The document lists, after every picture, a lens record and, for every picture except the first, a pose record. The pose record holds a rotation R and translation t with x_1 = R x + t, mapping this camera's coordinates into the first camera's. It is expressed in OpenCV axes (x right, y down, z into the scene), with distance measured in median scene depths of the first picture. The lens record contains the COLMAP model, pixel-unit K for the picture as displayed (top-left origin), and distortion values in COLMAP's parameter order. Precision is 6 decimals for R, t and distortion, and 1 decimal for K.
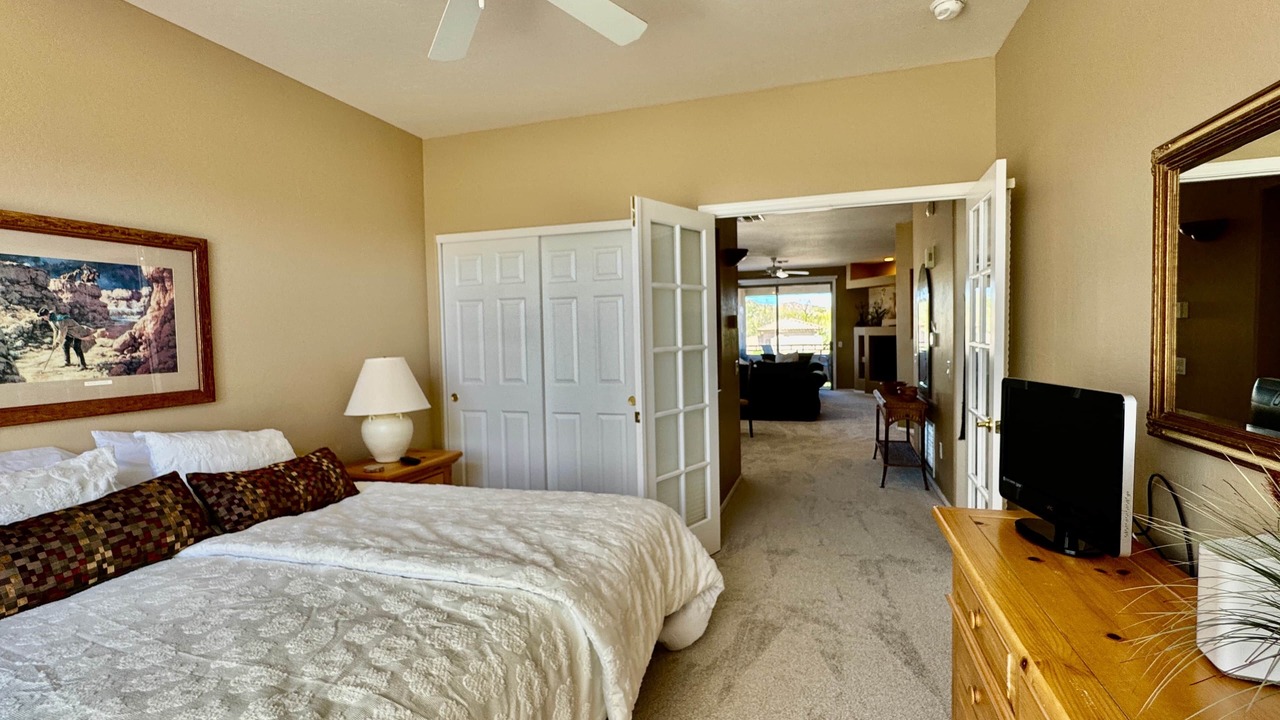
lens RADIAL K [[592.7, 0, 636.0], [0, 592.7, 358.1], [0, 0, 1]] dist [-0.001376, -0.000785]
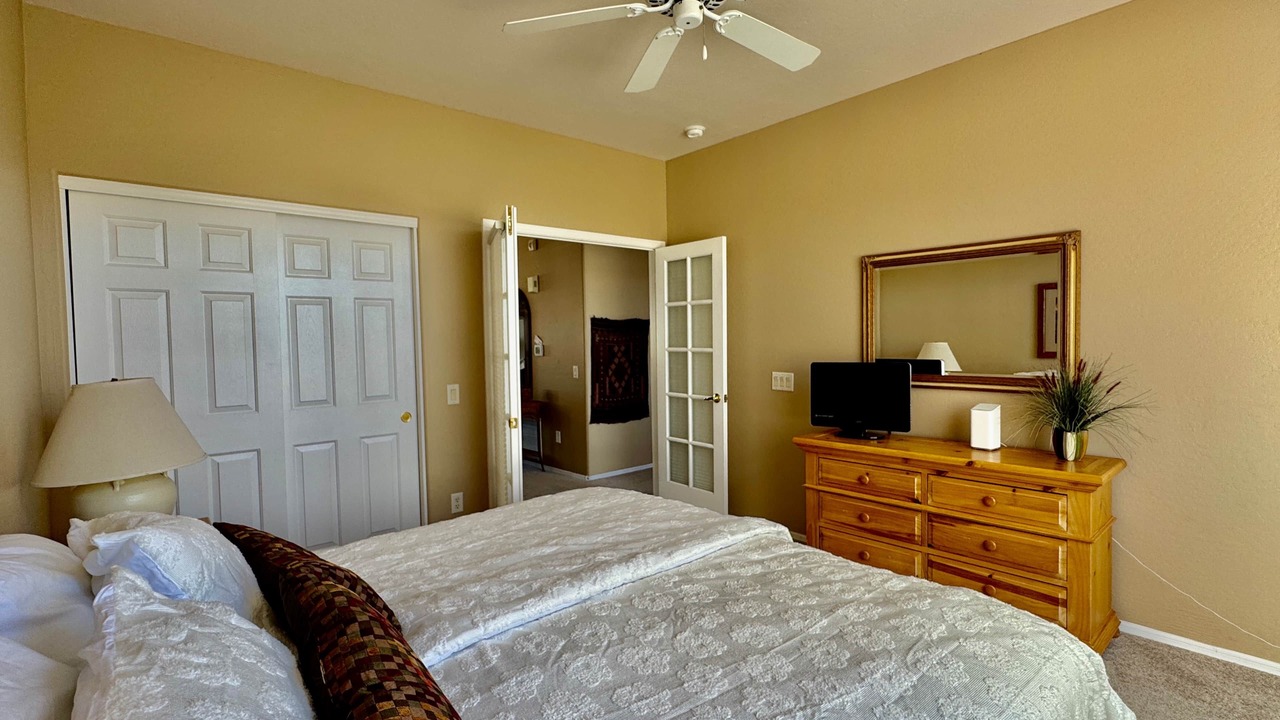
lens RADIAL K [[592.7, 0, 637.6], [0, 592.7, 361.1], [0, 0, 1]] dist [-0.001376, -0.000785]
pose [[0.519106, -0.021702, 0.854434, -1.401199], [0.042644, 0.999090, -0.000533, 0.005690], [-0.853645, 0.036713, 0.519559, 0.539104]]
